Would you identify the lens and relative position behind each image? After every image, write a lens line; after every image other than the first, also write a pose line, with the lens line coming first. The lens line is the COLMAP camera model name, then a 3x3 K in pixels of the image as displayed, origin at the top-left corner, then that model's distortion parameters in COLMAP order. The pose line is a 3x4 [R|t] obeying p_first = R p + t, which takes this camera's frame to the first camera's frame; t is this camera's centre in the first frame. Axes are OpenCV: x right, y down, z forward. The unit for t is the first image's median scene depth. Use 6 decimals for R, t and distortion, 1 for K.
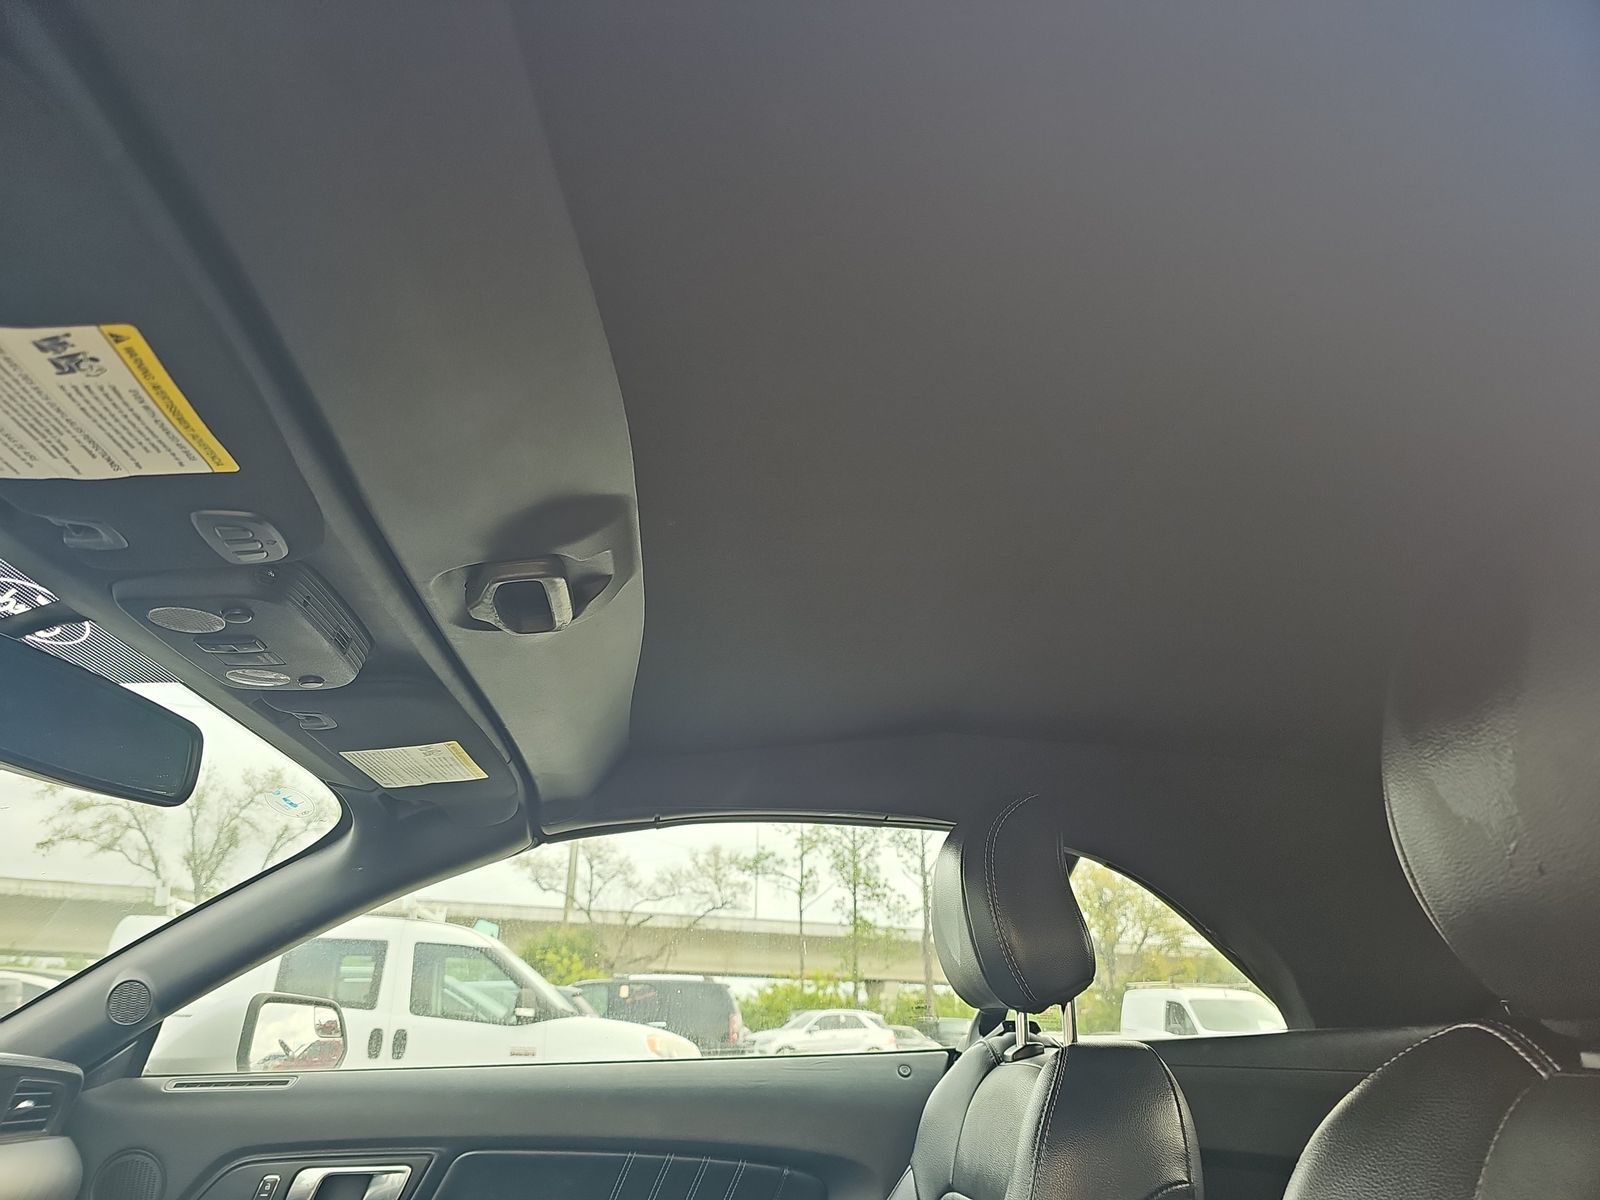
lens RADIAL K [[1061.5, 0, 793.8], [0, 1061.5, 594.3], [0, 0, 1]] dist [0.034697, -0.037316]
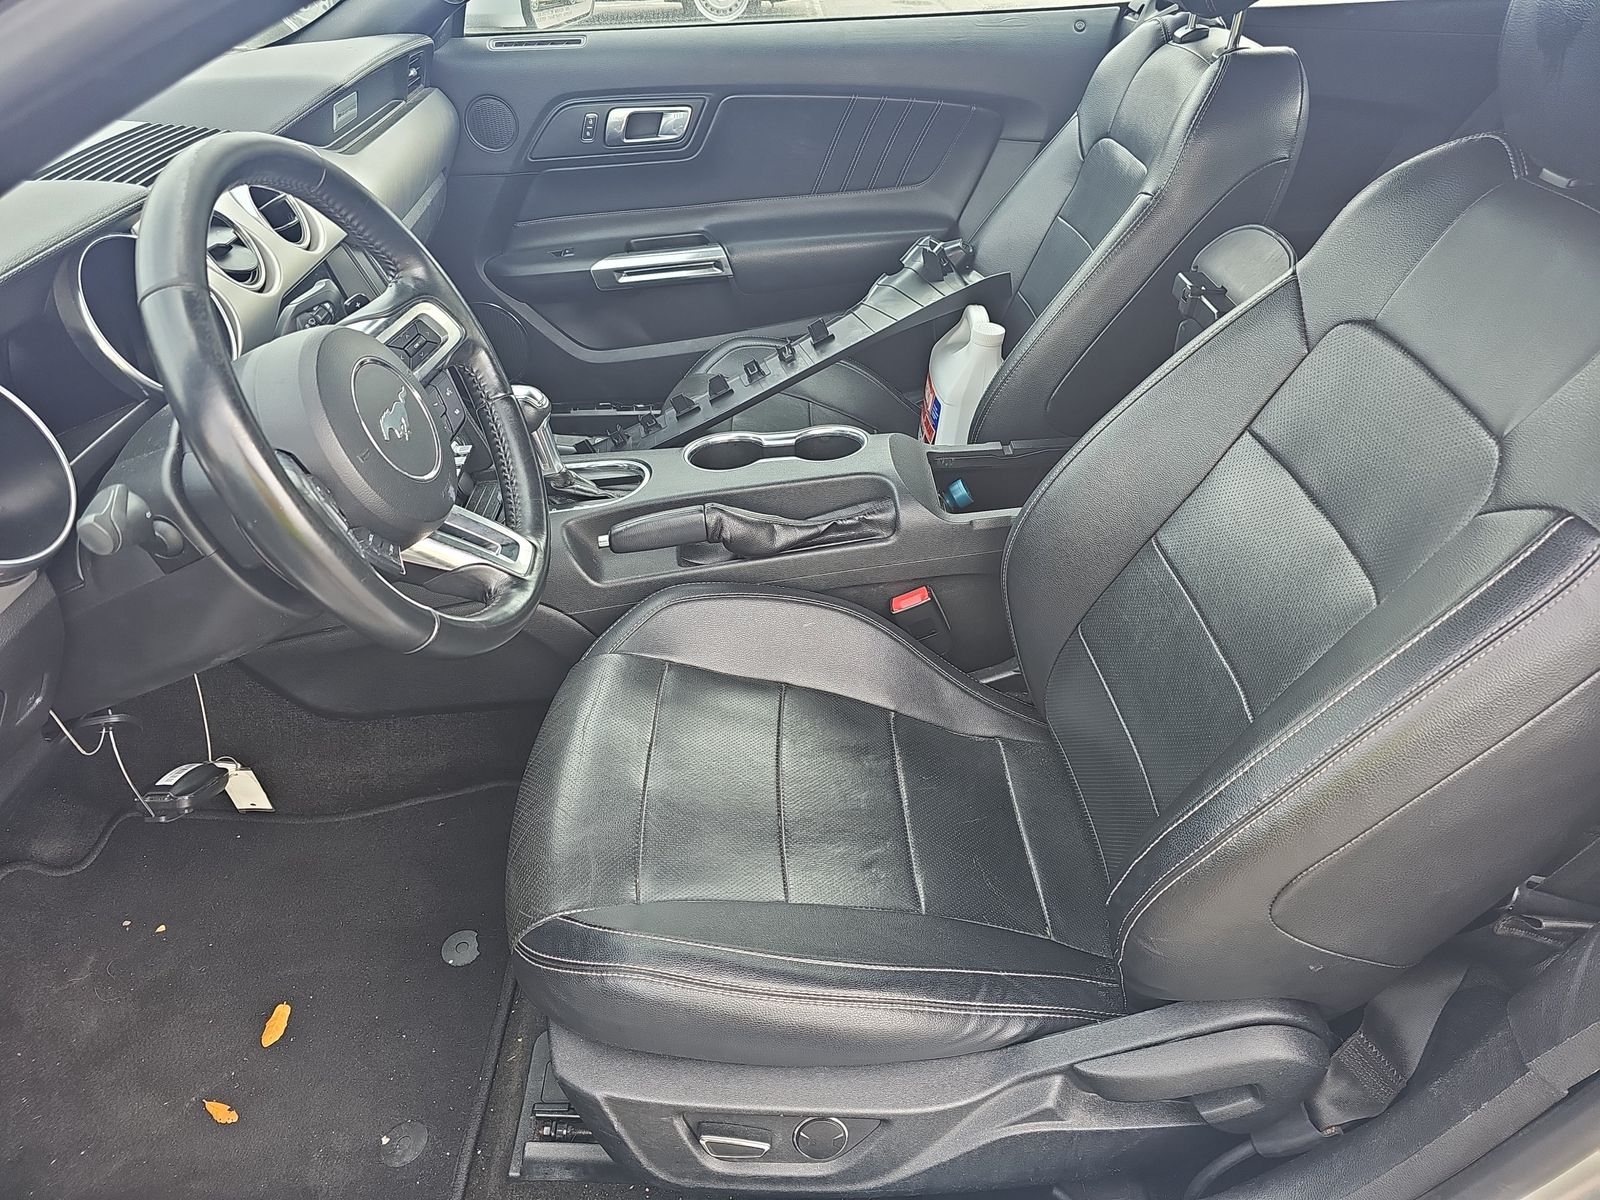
lens RADIAL K [[1061.5, 0, 793.8], [0, 1061.5, 594.3], [0, 0, 1]] dist [0.034697, -0.037316]
pose [[0.996339, 0.038591, -0.076286, -0.108481], [0.043525, 0.539041, 0.841154, -0.250237], [0.073582, -0.841395, 0.535387, -0.208900]]
